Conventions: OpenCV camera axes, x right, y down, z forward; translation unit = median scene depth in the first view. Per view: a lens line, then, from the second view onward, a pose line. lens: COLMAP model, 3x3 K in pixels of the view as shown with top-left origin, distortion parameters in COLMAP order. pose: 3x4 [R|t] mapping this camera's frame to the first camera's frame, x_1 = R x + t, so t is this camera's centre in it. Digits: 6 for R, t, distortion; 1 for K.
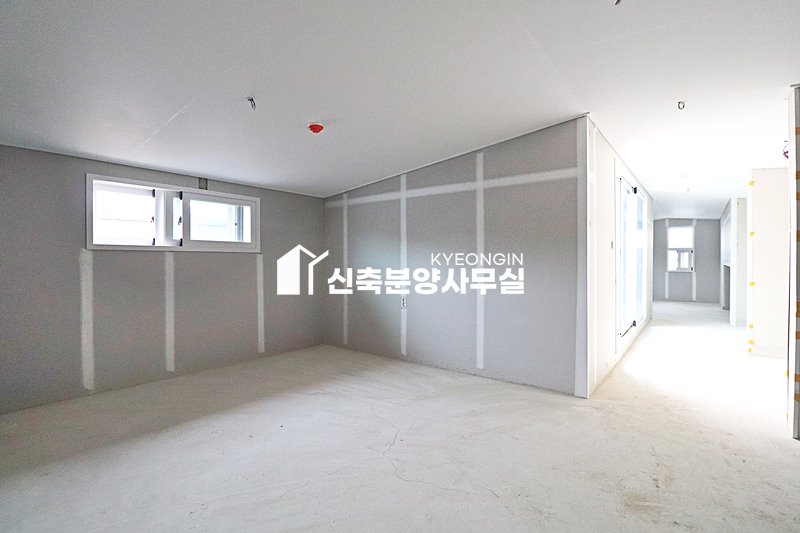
lens RADIAL K [[376.0, 0, 395.9], [0, 376.0, 263.8], [0, 0, 1]] dist [-0.005882, -0.005429]
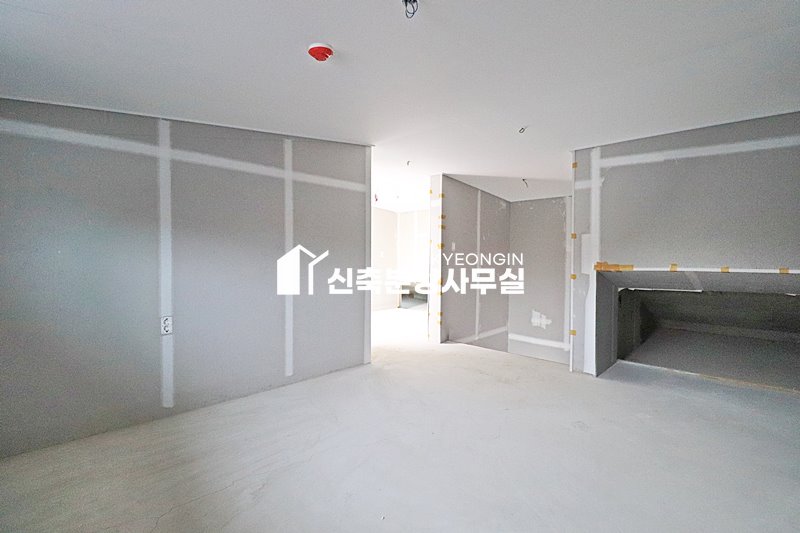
lens RADIAL K [[376.0, 0, 394.2], [0, 376.0, 265.2], [0, 0, 1]] dist [-0.005882, -0.005429]
pose [[0.109862, -0.020895, 0.993727, -0.520775], [0.009115, 0.999758, 0.020014, -0.005662], [-0.993905, 0.006859, 0.110026, 0.514517]]
